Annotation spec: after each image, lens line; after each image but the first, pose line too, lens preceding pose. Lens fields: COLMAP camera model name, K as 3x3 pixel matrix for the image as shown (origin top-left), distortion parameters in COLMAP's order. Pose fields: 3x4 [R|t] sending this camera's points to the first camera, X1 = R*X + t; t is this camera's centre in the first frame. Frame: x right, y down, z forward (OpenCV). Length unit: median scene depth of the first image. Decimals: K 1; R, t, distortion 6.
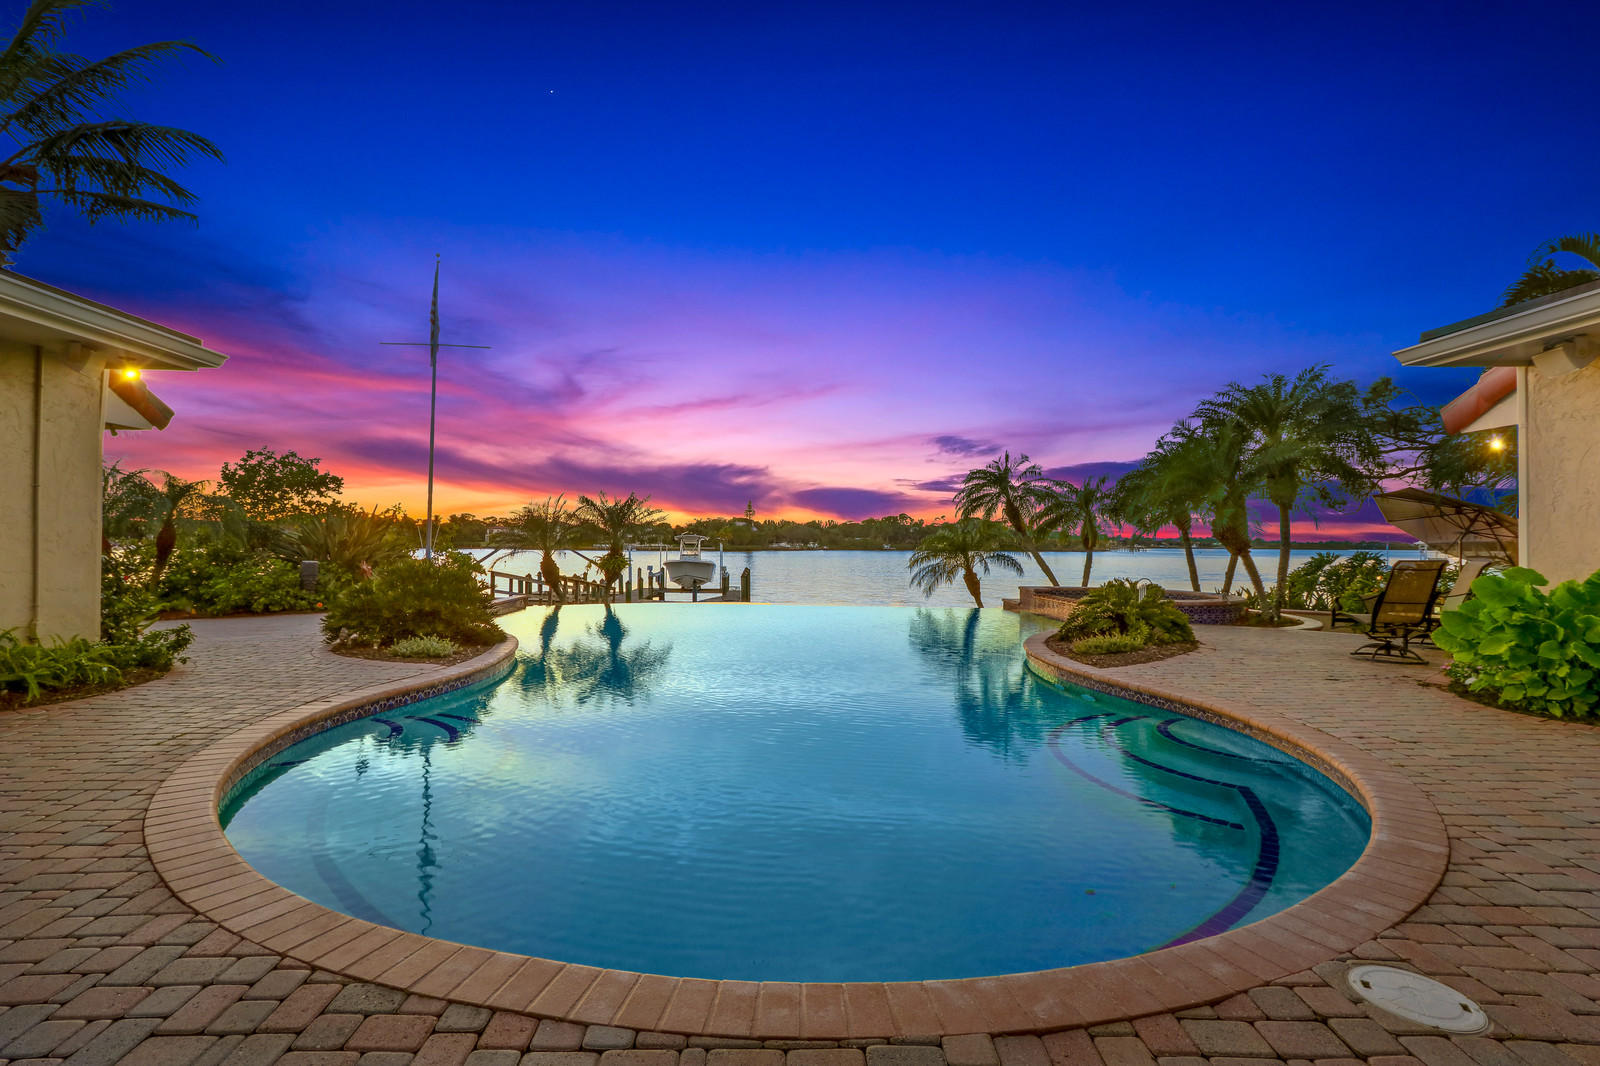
lens RADIAL K [[759.7, 0, 800.0], [0, 759.7, 533.0], [0, 0, 1]] dist [0.000768, 0.000173]
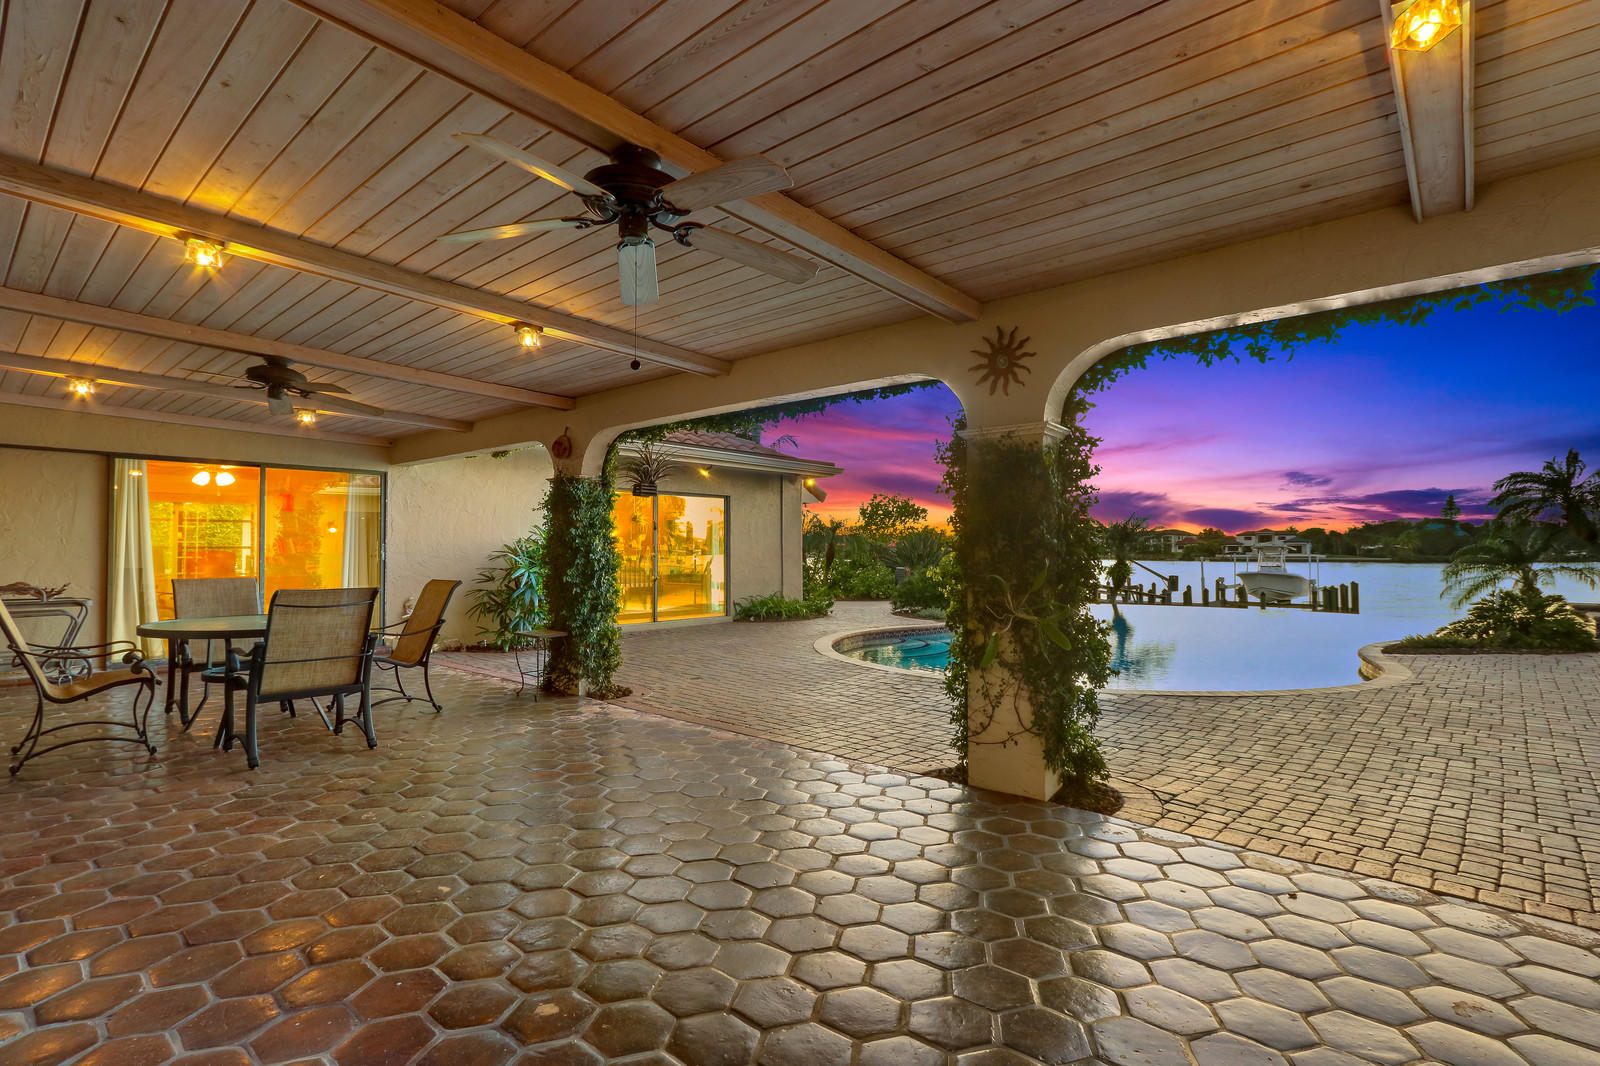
lens RADIAL K [[759.7, 0, 800.0], [0, 759.7, 533.0], [0, 0, 1]] dist [0.000768, 0.000173]
pose [[0.734077, -0.022853, -0.678681, 0.279959], [0.013362, 0.999726, -0.019211, -0.006891], [0.678934, 0.005034, 0.734182, -0.305056]]
